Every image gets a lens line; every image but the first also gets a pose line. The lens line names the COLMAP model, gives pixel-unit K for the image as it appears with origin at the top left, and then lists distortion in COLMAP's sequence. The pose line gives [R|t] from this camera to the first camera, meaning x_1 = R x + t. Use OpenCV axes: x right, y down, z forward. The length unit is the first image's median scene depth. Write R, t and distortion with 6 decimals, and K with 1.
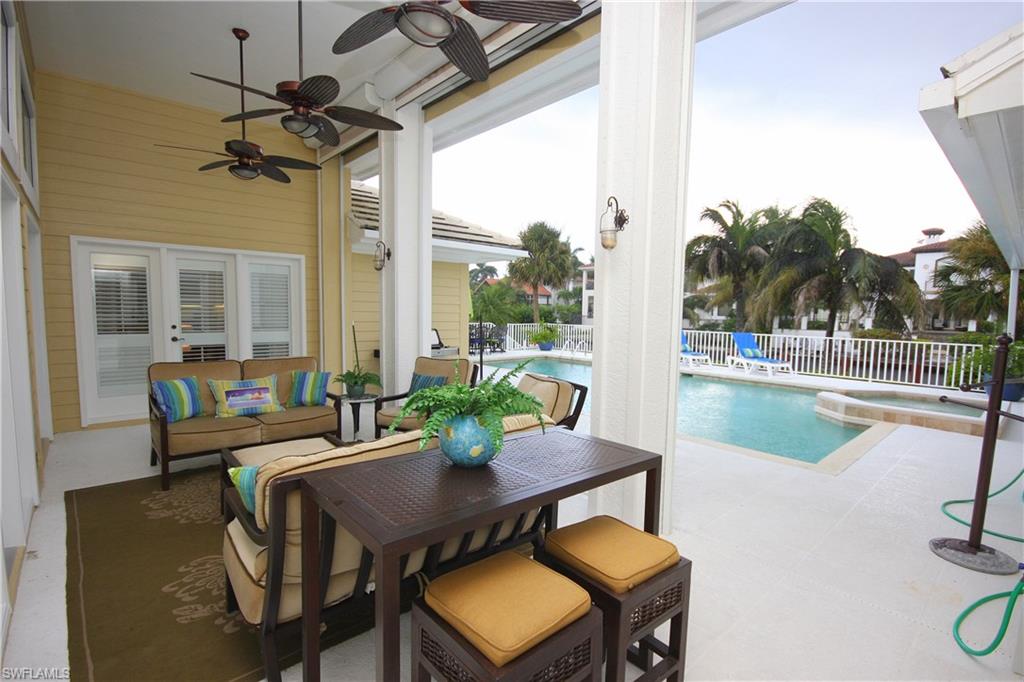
lens RADIAL K [[488.9, 0, 513.9], [0, 488.9, 332.4], [0, 0, 1]] dist [0.002959, 0.000512]
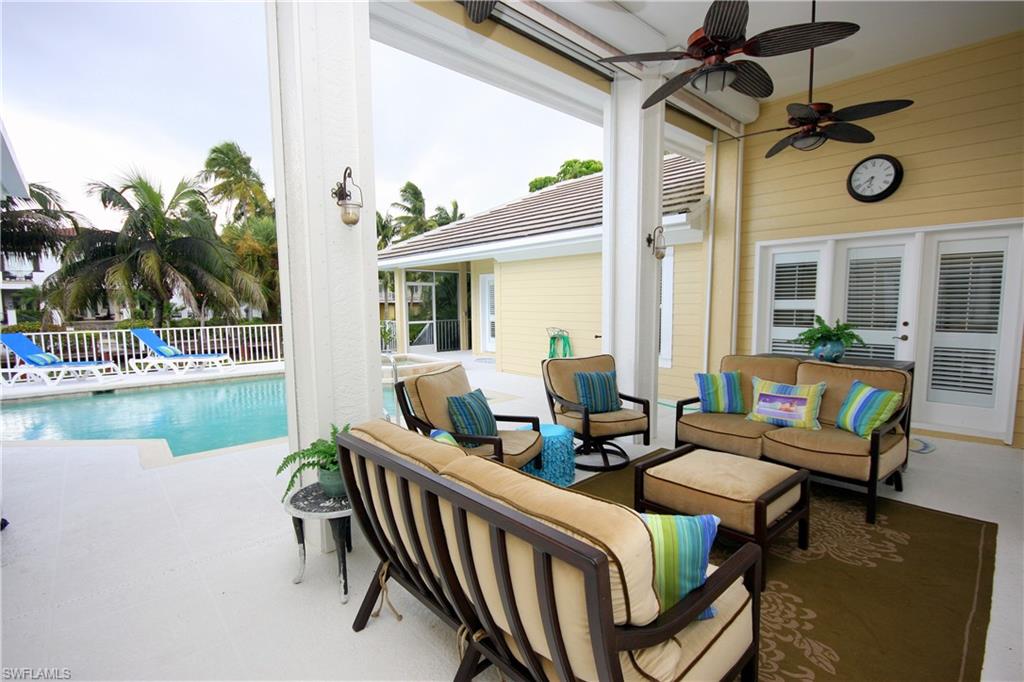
lens RADIAL K [[475.5, 0, 521.4], [0, 475.5, 349.1], [0, 0, 1]] dist [0.002861, 0.000006]
pose [[-0.022355, -0.118031, 0.992758, -0.369195], [0.057147, 0.991232, 0.119136, -0.026106], [-0.998115, 0.059397, -0.015414, 0.399156]]
